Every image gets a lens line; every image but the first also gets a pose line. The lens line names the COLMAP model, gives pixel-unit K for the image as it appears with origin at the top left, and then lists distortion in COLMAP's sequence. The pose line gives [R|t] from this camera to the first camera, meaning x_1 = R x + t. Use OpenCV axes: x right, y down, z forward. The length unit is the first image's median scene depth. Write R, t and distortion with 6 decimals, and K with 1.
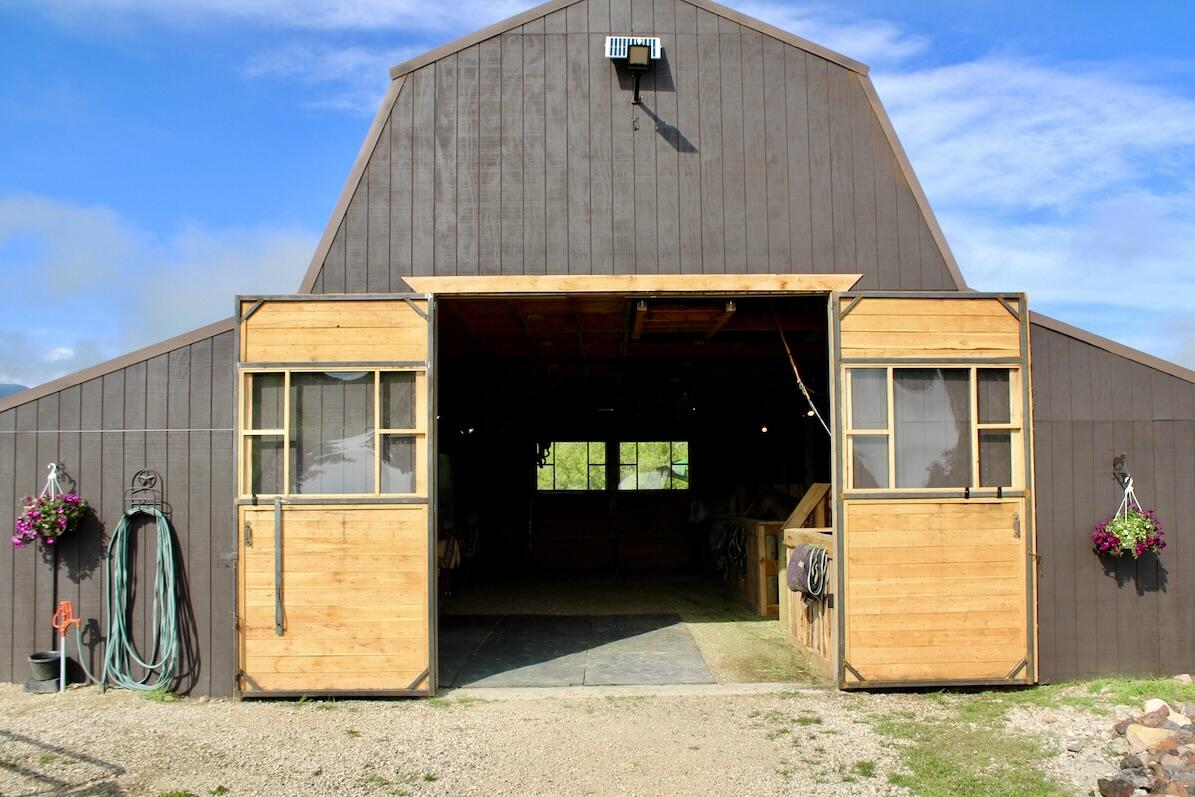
lens RADIAL K [[1143.5, 0, 626.1], [0, 1143.5, 400.9], [0, 0, 1]] dist [-0.127074, -0.007025]
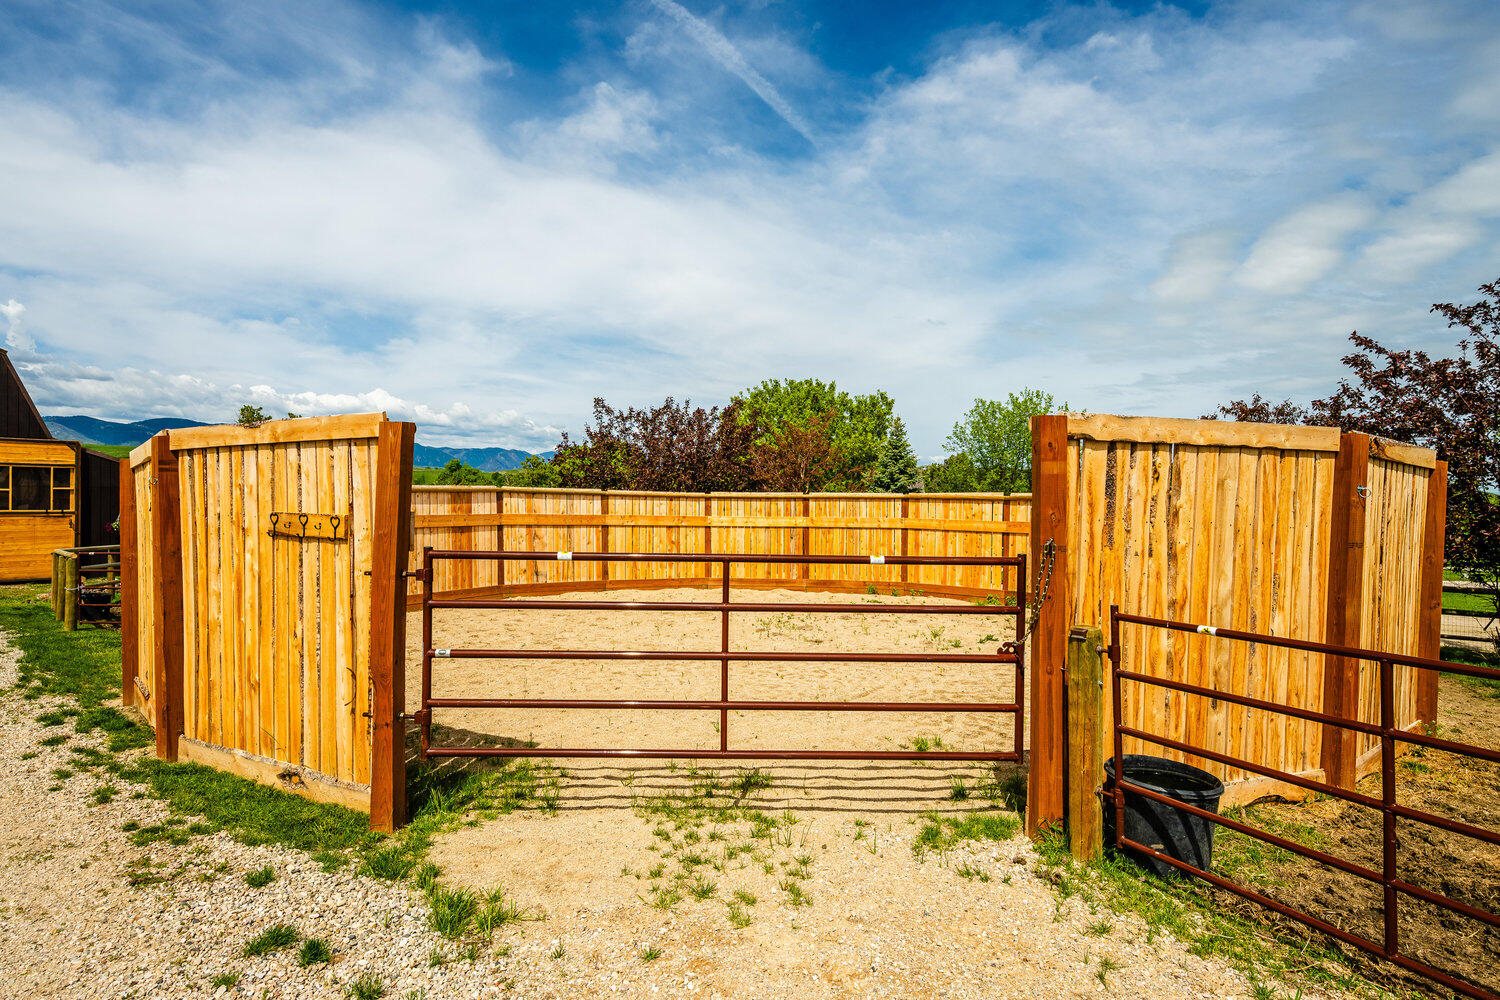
lens RADIAL K [[785.6, 0, 747.7], [0, 785.6, 497.8], [0, 0, 1]] dist [-0.004430, 0.001324]
pose [[0.707426, 0.015049, 0.706627, 0.156977], [-0.068575, 0.996518, 0.047429, -0.166833], [-0.703453, -0.082009, 0.705995, -1.610141]]
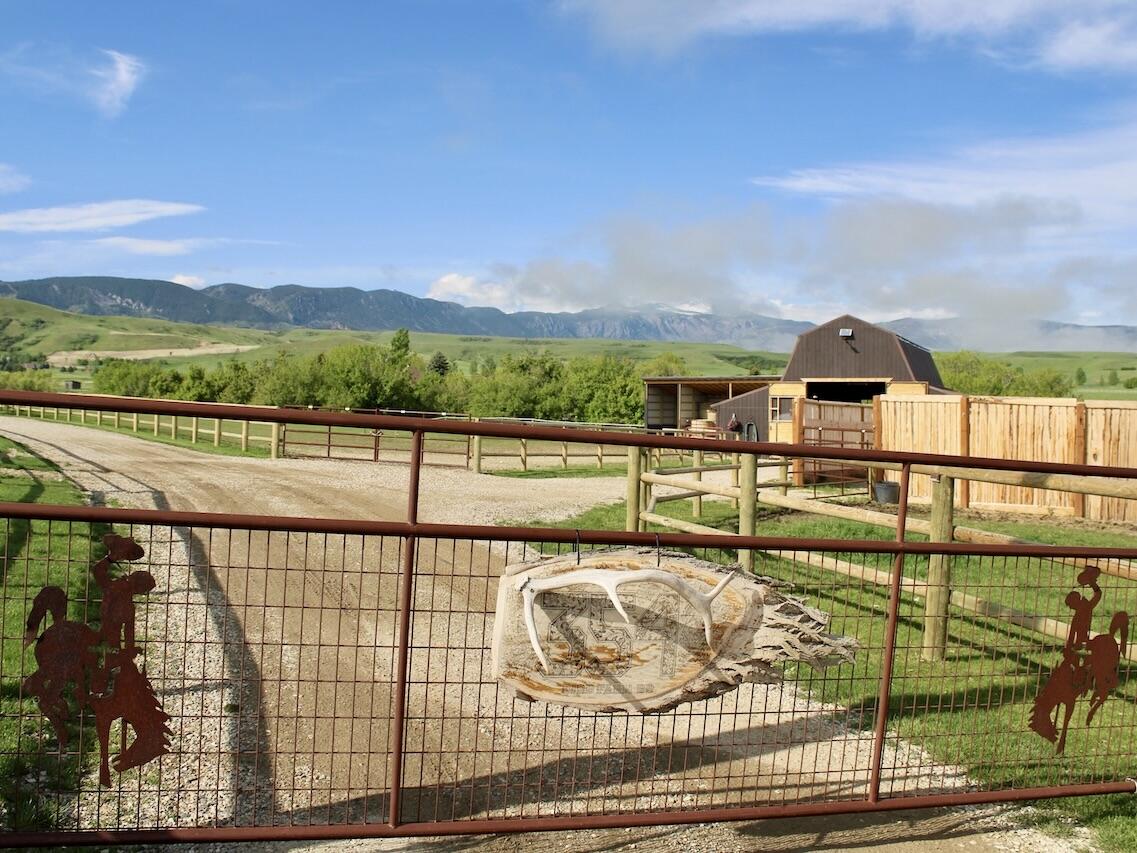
lens RADIAL K [[1100.9, 0, 562.1], [0, 1100.9, 423.7], [0, 0, 1]] dist [-0.133954, 0.000000]
pose [[0.897927, 0.024227, -0.439476, 1.010162], [0.017227, 0.995785, 0.090091, -0.369837], [0.439806, -0.088465, 0.893725, -3.897575]]
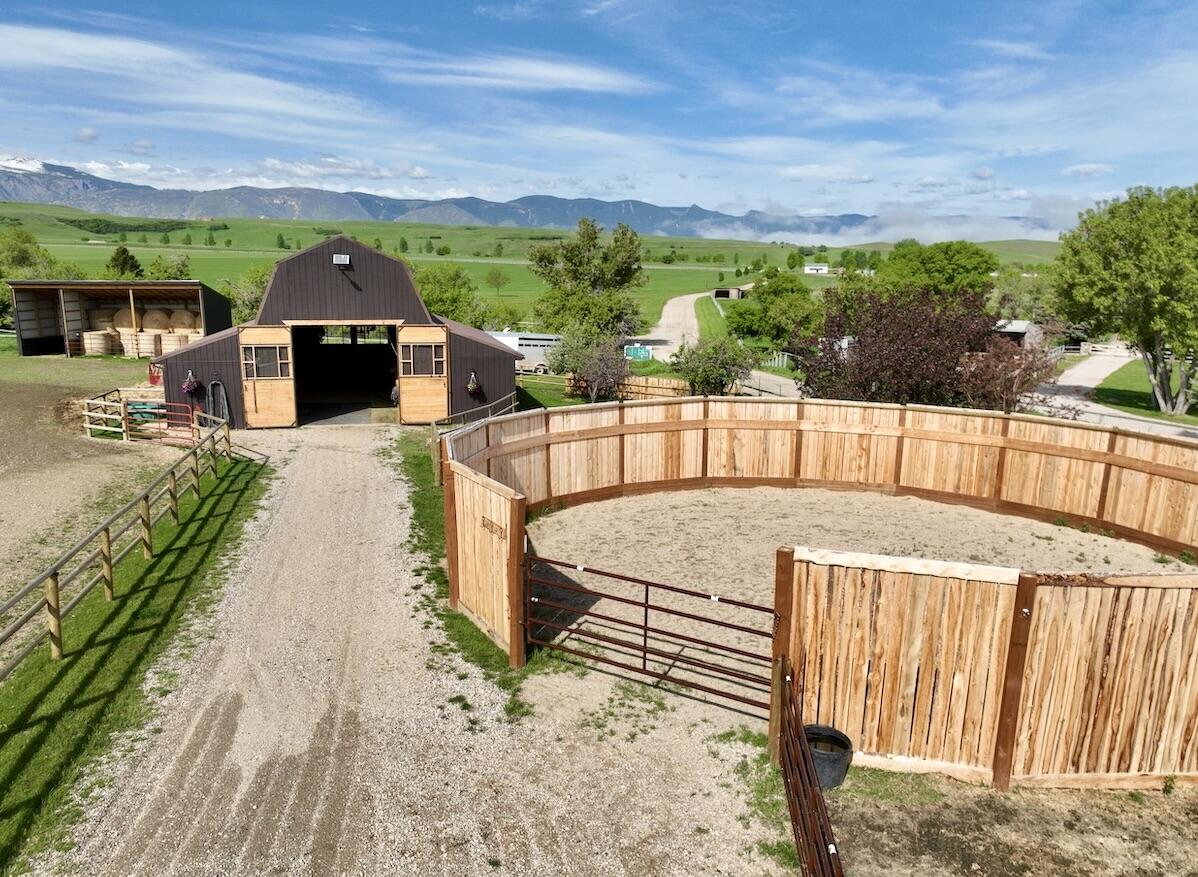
lens RADIAL K [[912.3, 0, 560.9], [0, 912.3, 488.4], [0, 0, 1]] dist [0.002500, 0.007520]
pose [[0.984743, -0.024324, 0.172306, 0.186487], [-0.029680, 0.952196, 0.304043, -0.539543], [-0.171465, -0.304518, 0.936946, -2.239342]]
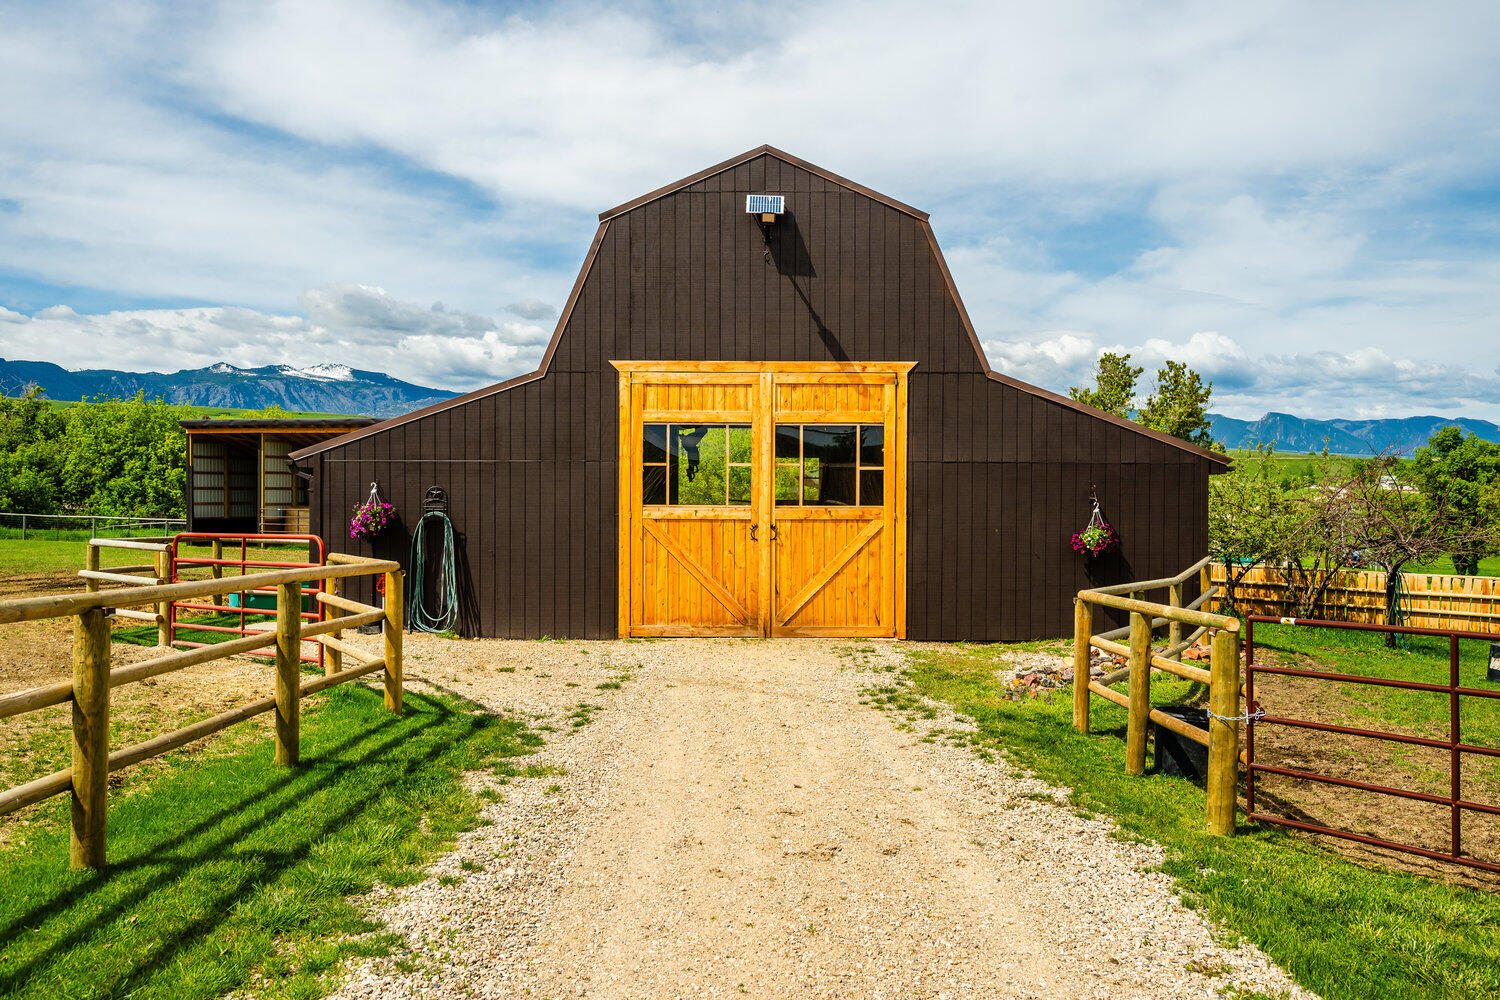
lens RADIAL K [[1266.6, 0, 741.0], [0, 1266.6, 490.8], [0, 0, 1]] dist [-0.001072, 0.007241]
pose [[0.999651, 0.014986, -0.021751, 0.016151], [-0.013362, 0.997243, 0.072992, -0.062557], [0.022785, -0.072676, 0.997095, -0.677706]]
